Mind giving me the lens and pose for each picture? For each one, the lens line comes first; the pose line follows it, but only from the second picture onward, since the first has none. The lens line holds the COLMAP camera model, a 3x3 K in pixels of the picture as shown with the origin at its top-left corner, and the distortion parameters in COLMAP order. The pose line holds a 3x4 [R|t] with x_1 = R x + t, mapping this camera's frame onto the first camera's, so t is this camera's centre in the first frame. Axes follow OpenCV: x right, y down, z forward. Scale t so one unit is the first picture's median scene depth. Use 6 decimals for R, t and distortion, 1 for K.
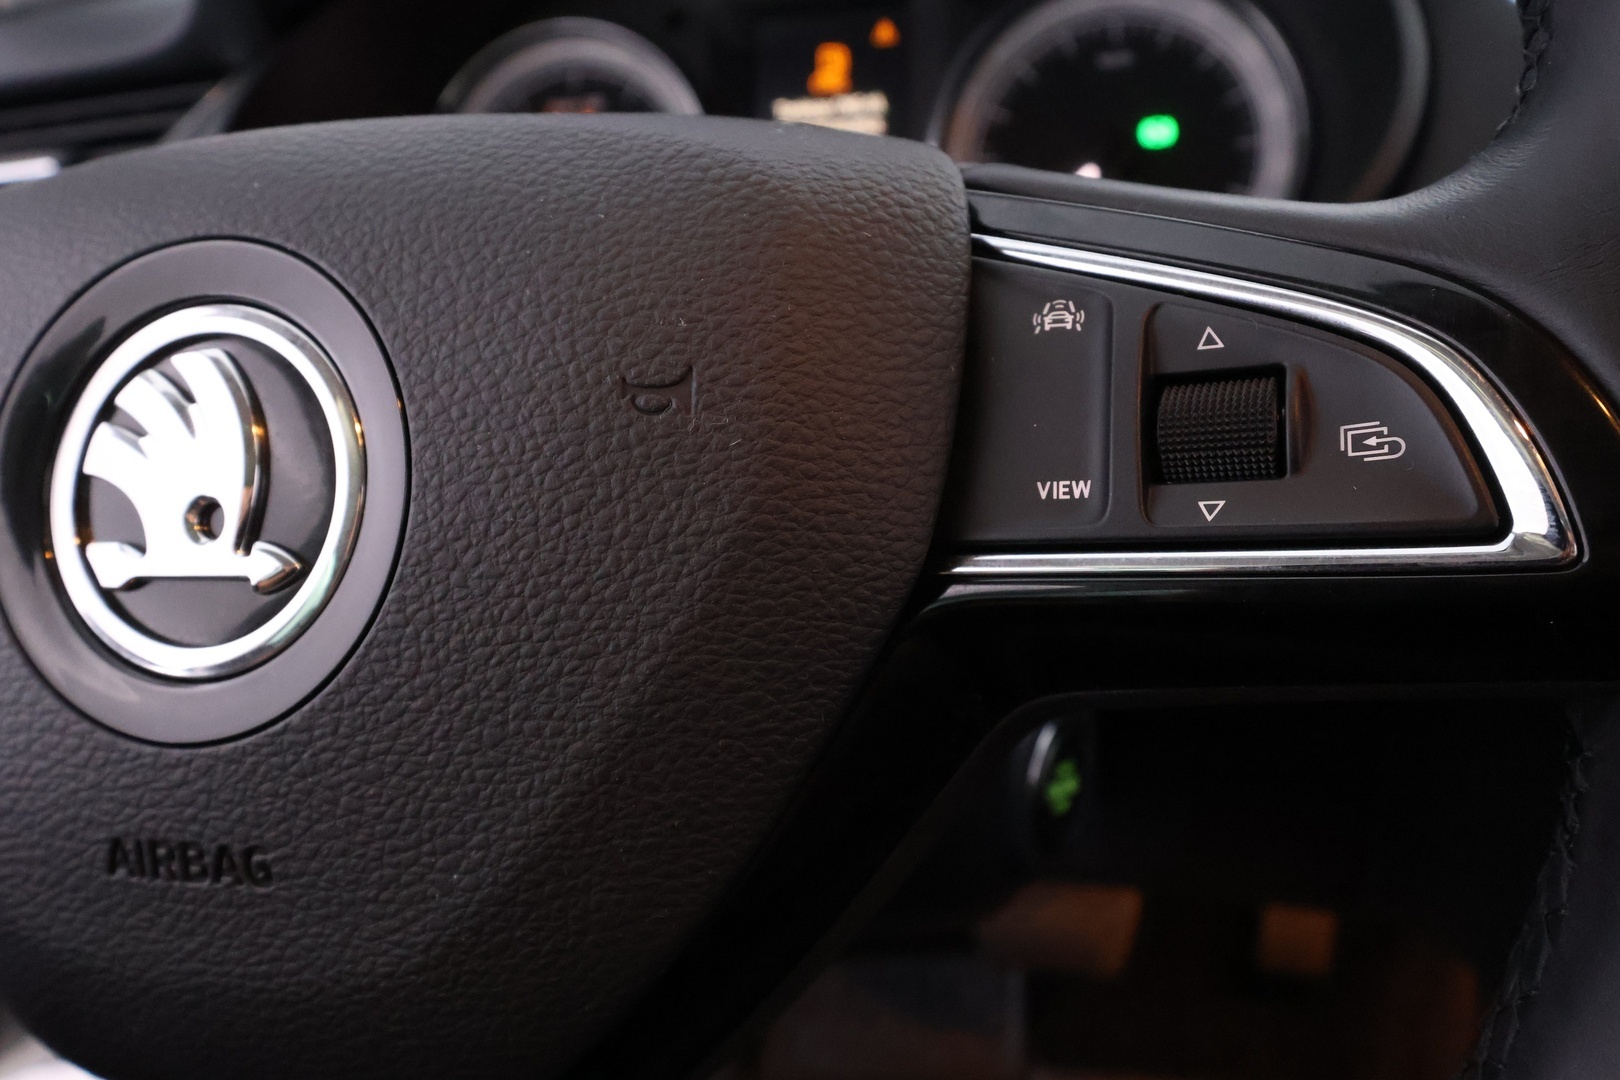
lens RADIAL K [[1255.3, 0, 810.0], [0, 1255.3, 540.0], [0, 0, 1]] dist [-0.005043, -0.003023]
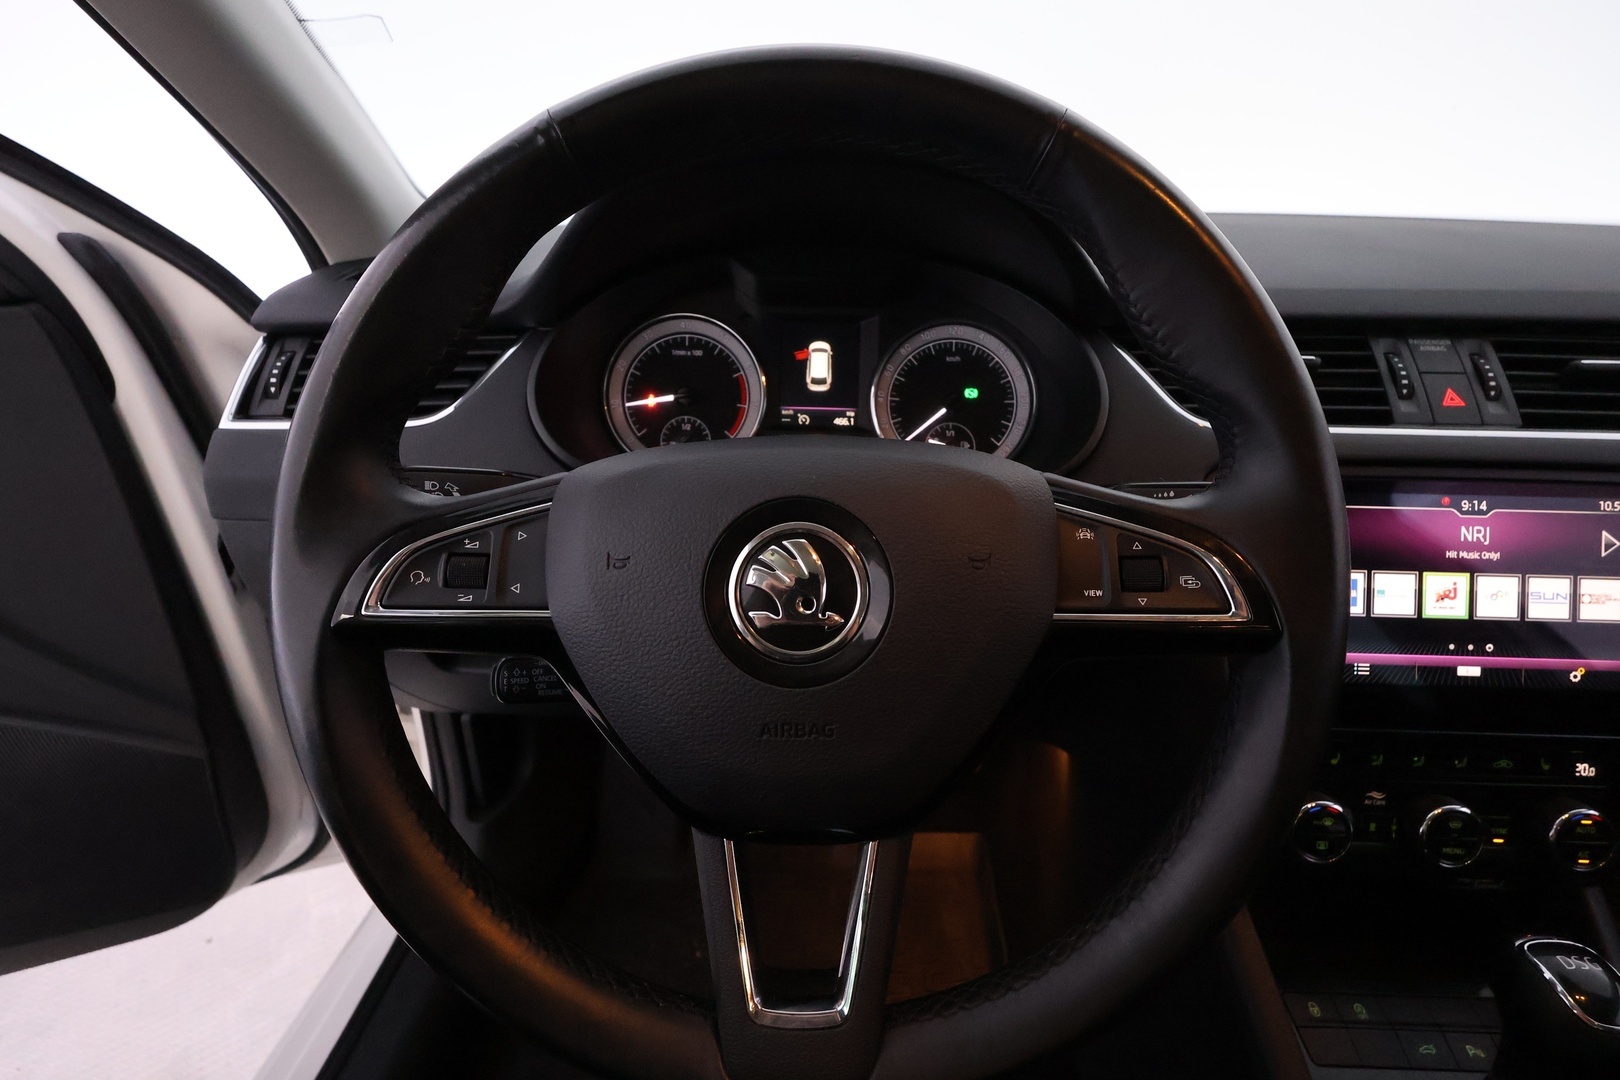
lens RADIAL K [[747.6, 0, 810.0], [0, 747.6, 540.0], [0, 0, 1]] dist [-0.000897, 0.000022]
pose [[0.964264, 0.014209, 0.264562, -0.913866], [-0.014684, 0.999892, -0.000182, -0.152991], [-0.264536, -0.003709, 0.964369, -0.556622]]
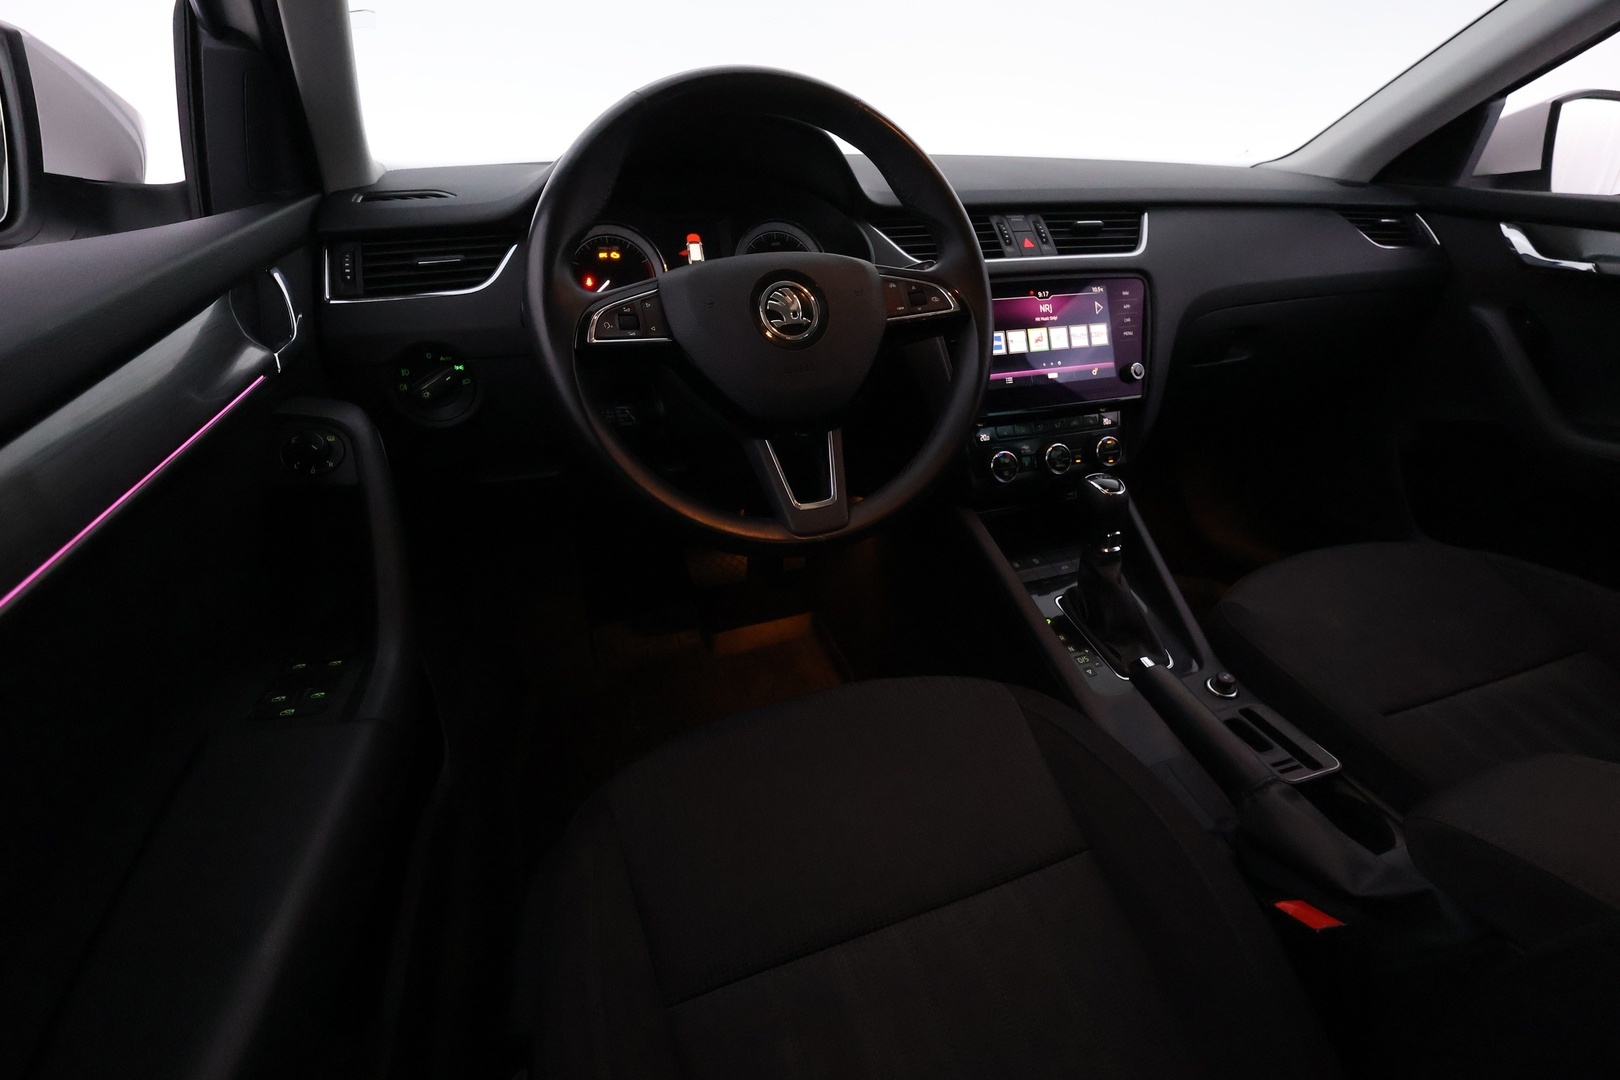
lens RADIAL K [[747.6, 0, 810.0], [0, 747.6, 540.0], [0, 0, 1]] dist [-0.000897, 0.000022]
pose [[0.802394, -0.163024, 0.574097, -2.781726], [0.151747, 0.986083, 0.067923, 0.866255], [-0.577180, 0.032616, 0.815965, -2.074685]]
